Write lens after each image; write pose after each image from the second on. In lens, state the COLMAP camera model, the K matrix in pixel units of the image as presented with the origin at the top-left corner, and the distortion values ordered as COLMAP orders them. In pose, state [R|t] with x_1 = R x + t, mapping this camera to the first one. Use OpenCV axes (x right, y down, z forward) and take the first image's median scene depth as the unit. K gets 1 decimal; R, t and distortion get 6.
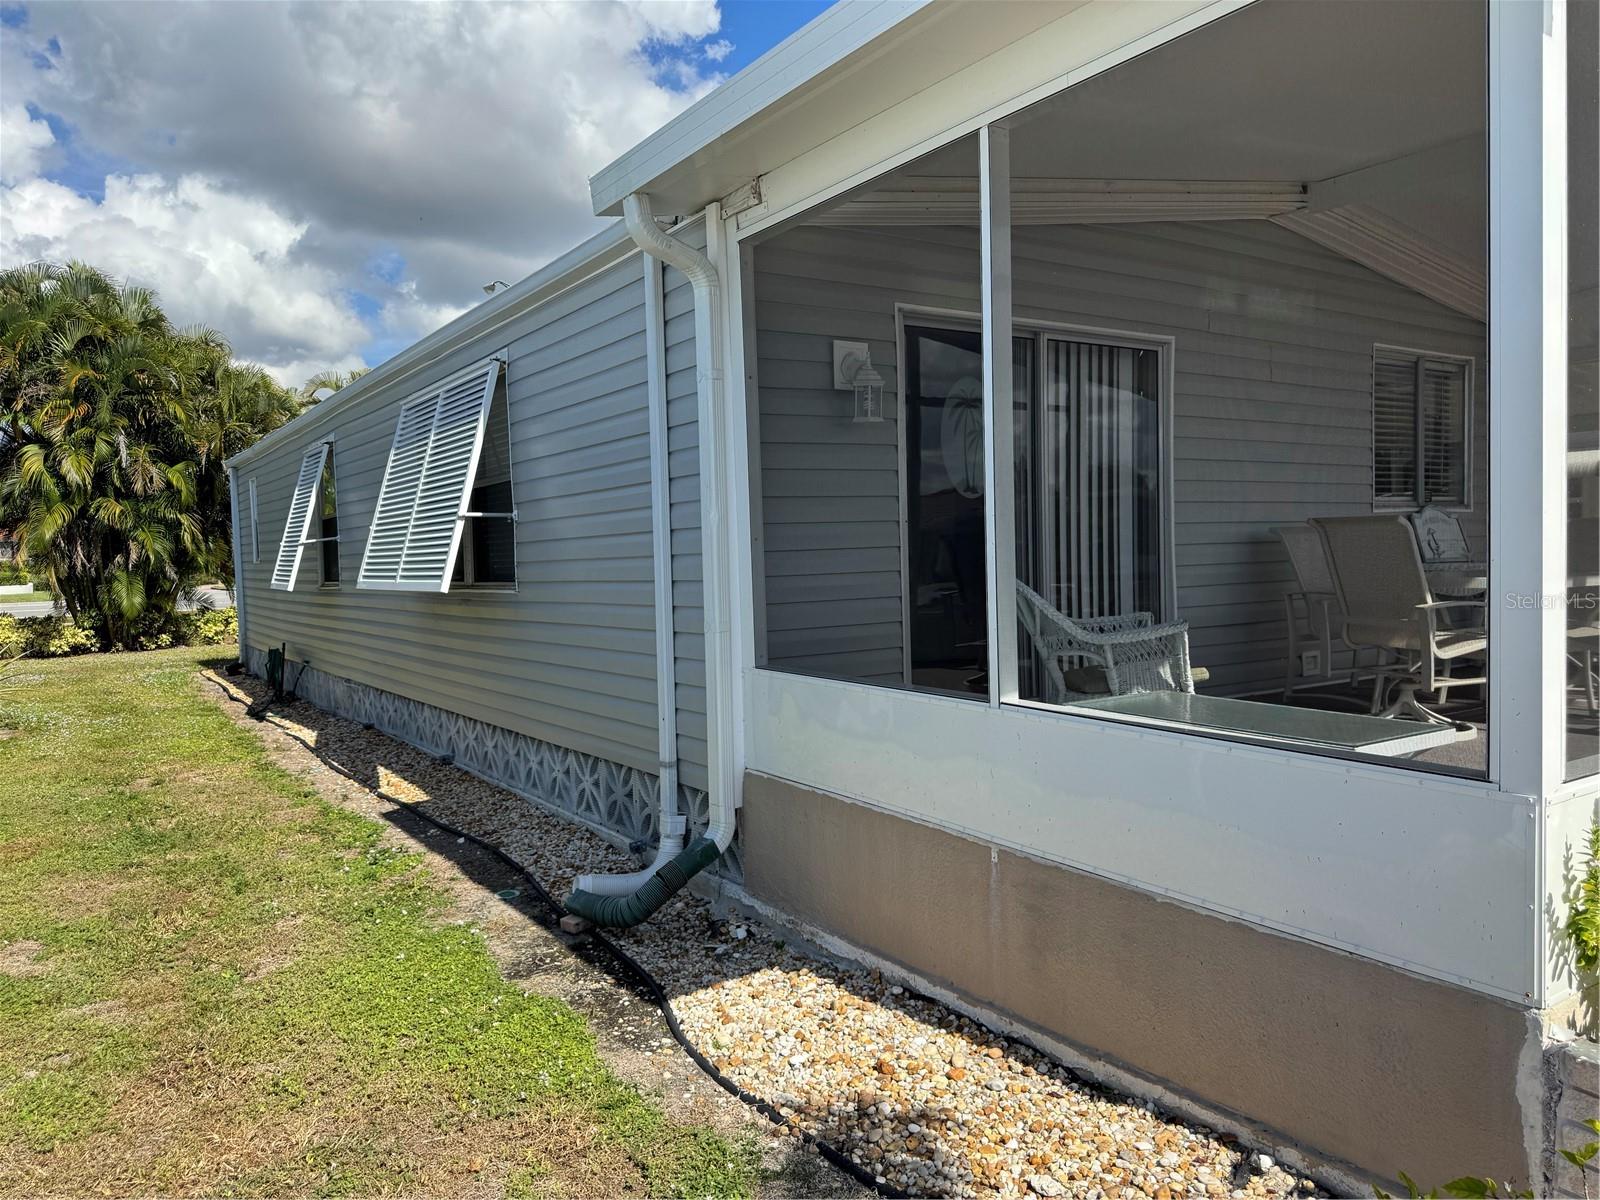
lens RADIAL K [[1139.1, 0, 810.8], [0, 1139.1, 601.9], [0, 0, 1]] dist [0.121934, -0.171069]
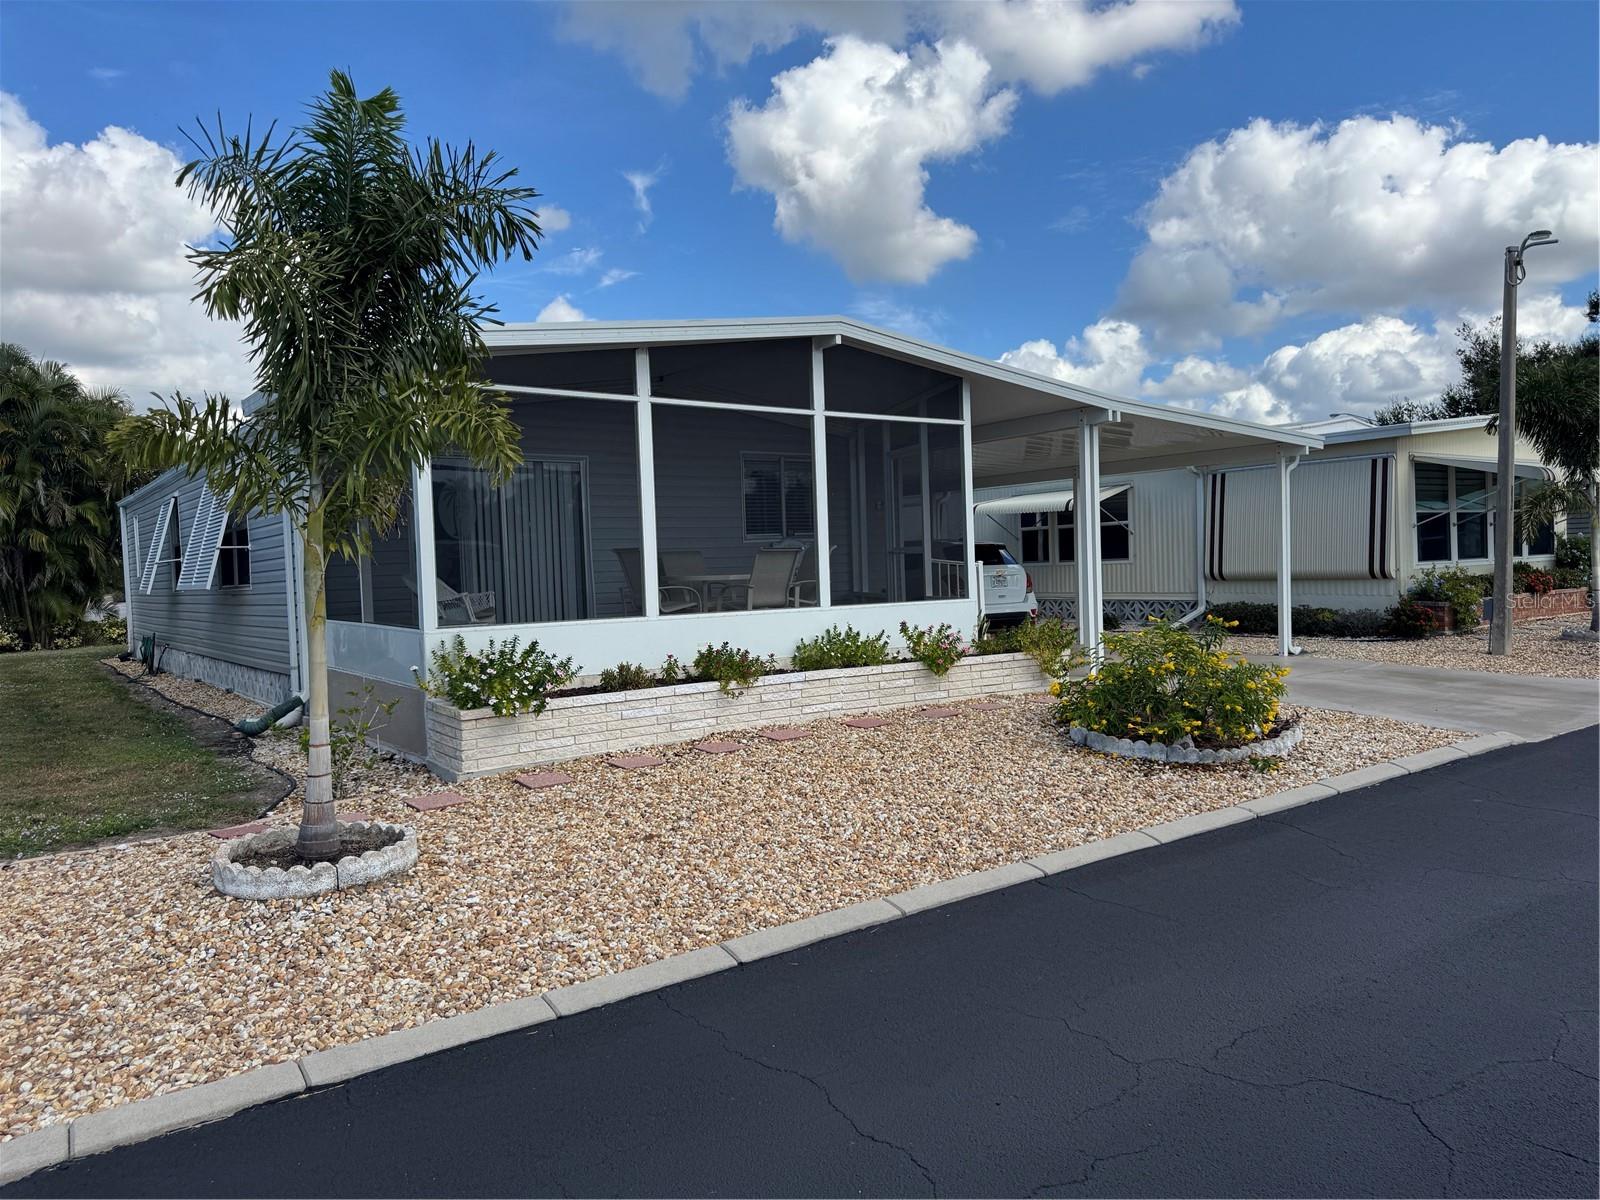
lens RADIAL K [[1086.4, 0, 800.0], [0, 1086.4, 600.0], [0, 0, 1]] dist [-0.002548, -0.001309]
pose [[0.997307, -0.004632, 0.073197, 0.162396], [0.005804, 0.999858, -0.015805, 0.013876], [-0.073113, 0.016188, 0.997192, -0.263465]]
